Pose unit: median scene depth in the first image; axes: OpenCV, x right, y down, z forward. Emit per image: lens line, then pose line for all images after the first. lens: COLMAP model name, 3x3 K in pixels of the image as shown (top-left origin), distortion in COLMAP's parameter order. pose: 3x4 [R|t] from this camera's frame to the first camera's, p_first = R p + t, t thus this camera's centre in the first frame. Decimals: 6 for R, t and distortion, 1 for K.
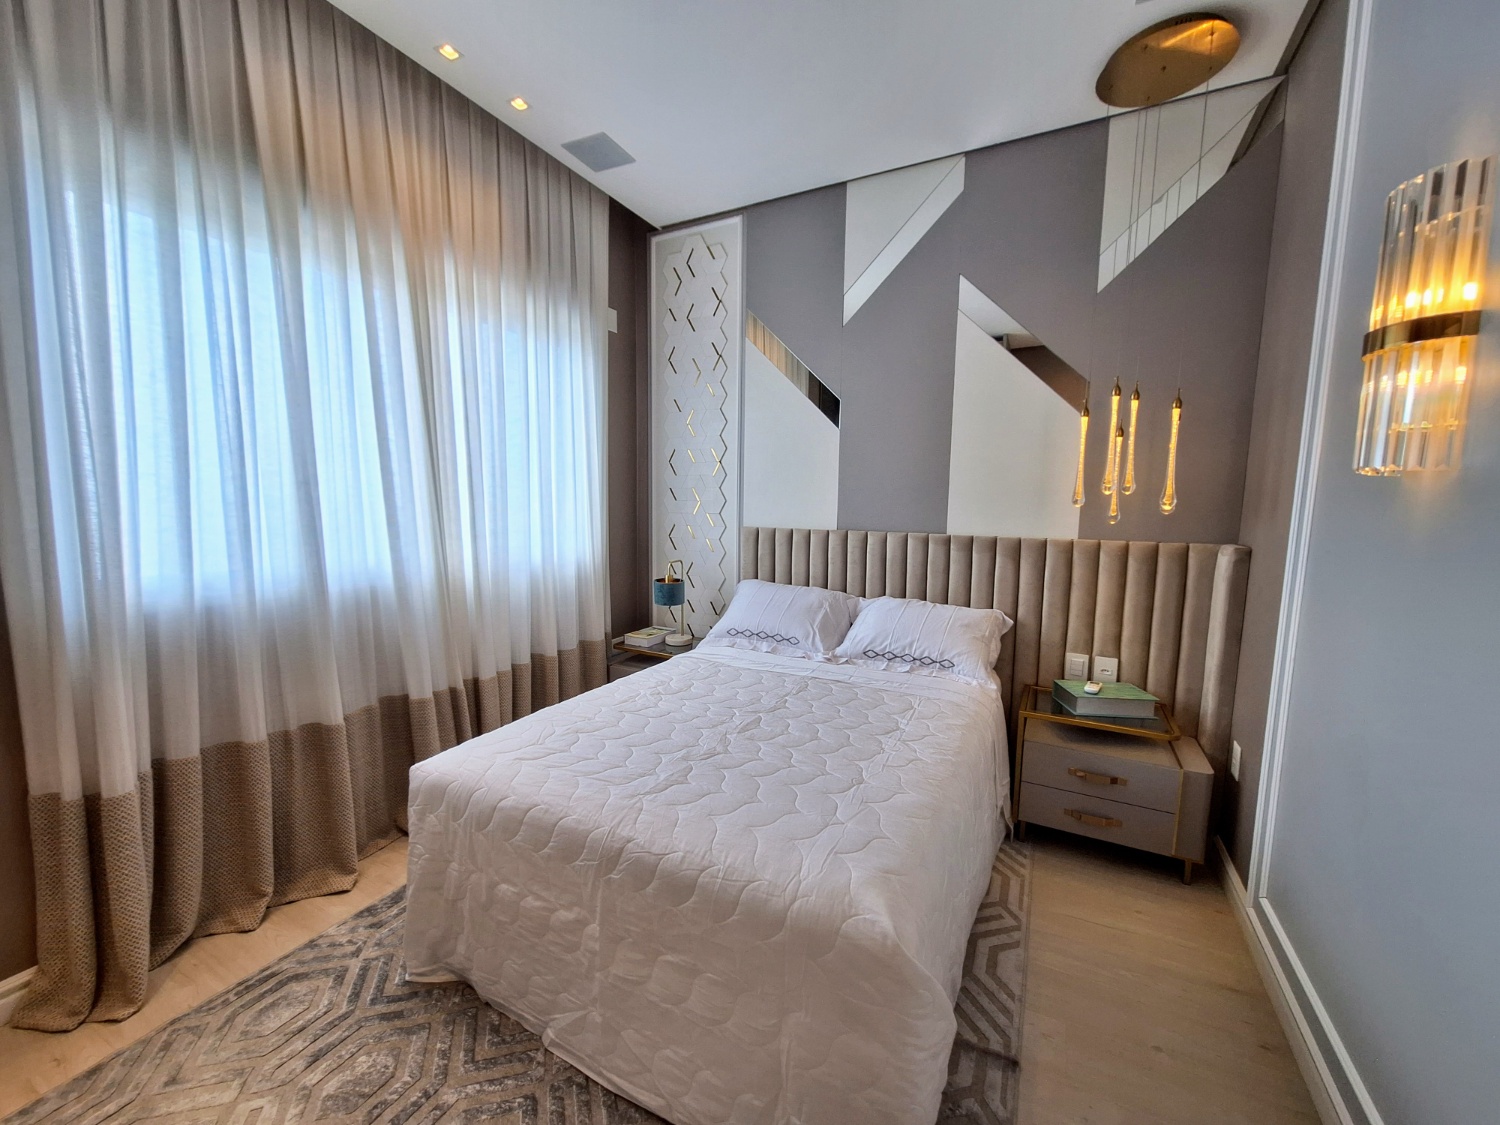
lens RADIAL K [[587.9, 0, 756.1], [0, 587.9, 566.0], [0, 0, 1]] dist [0.006319, -0.002750]
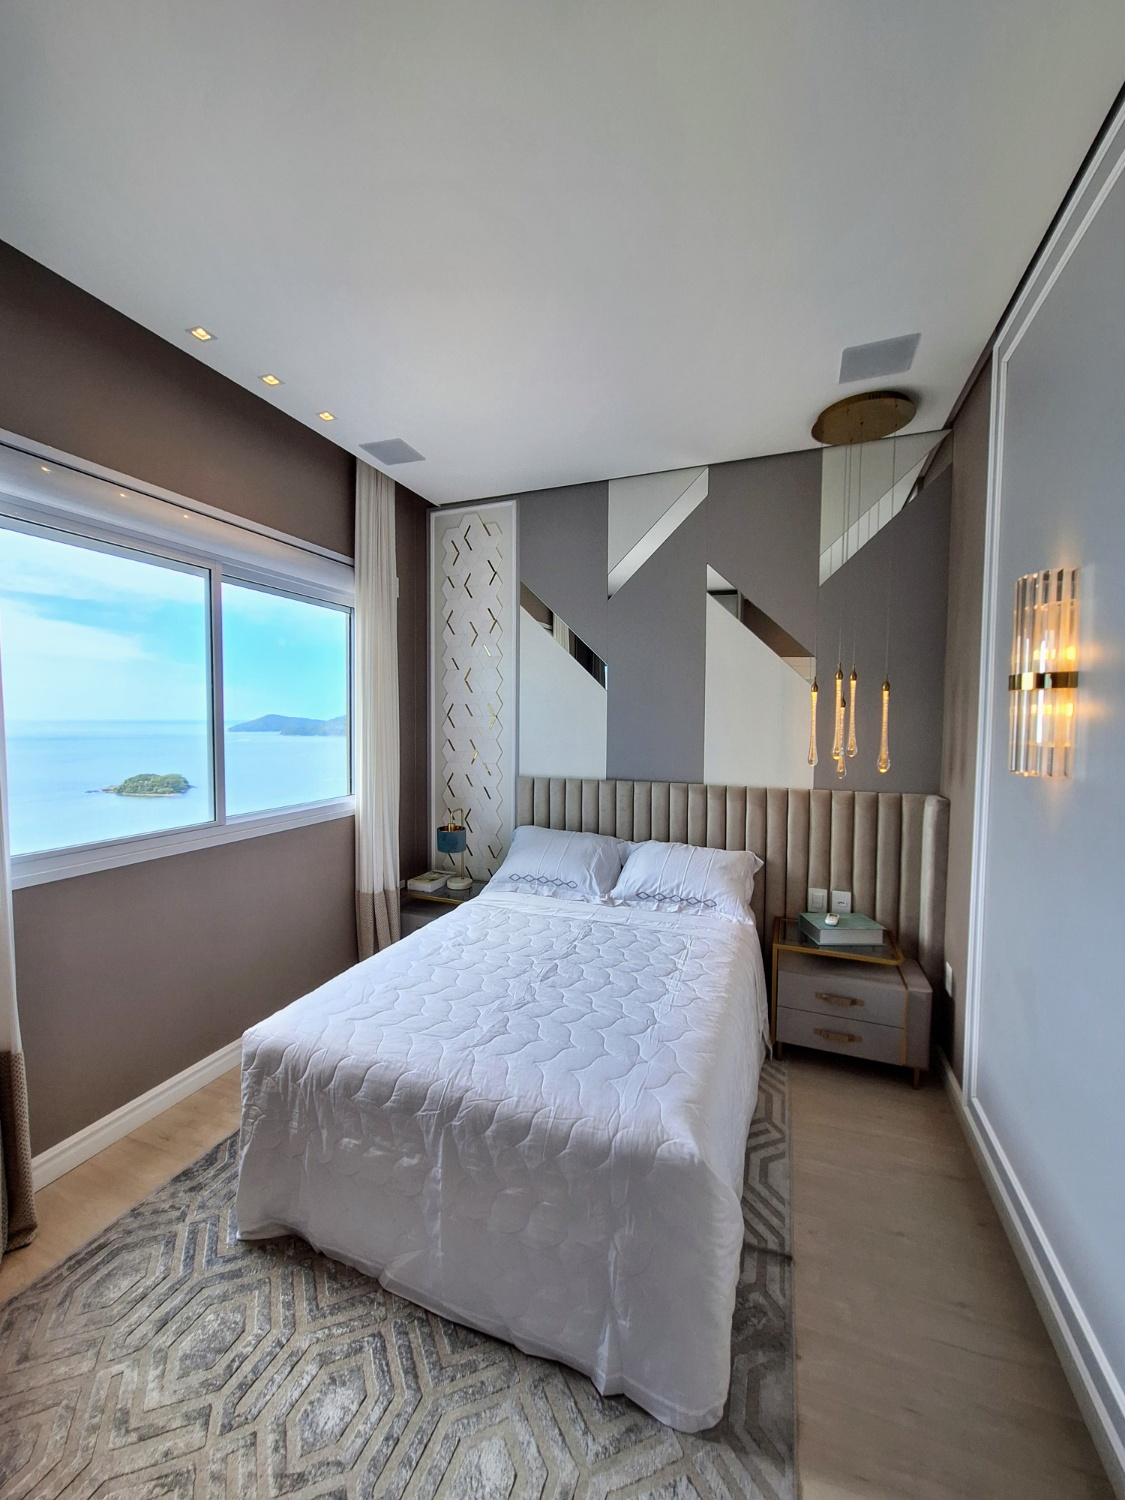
lens RADIAL K [[587.9, 0, 561.0], [0, 587.9, 741.5], [0, 0, 1]] dist [0.006319, -0.002750]
pose [[0.994343, -0.011895, 0.105549, -0.093085], [0.018810, 0.997724, -0.064761, -0.091567], [-0.104538, 0.066380, 0.992303, -0.142834]]
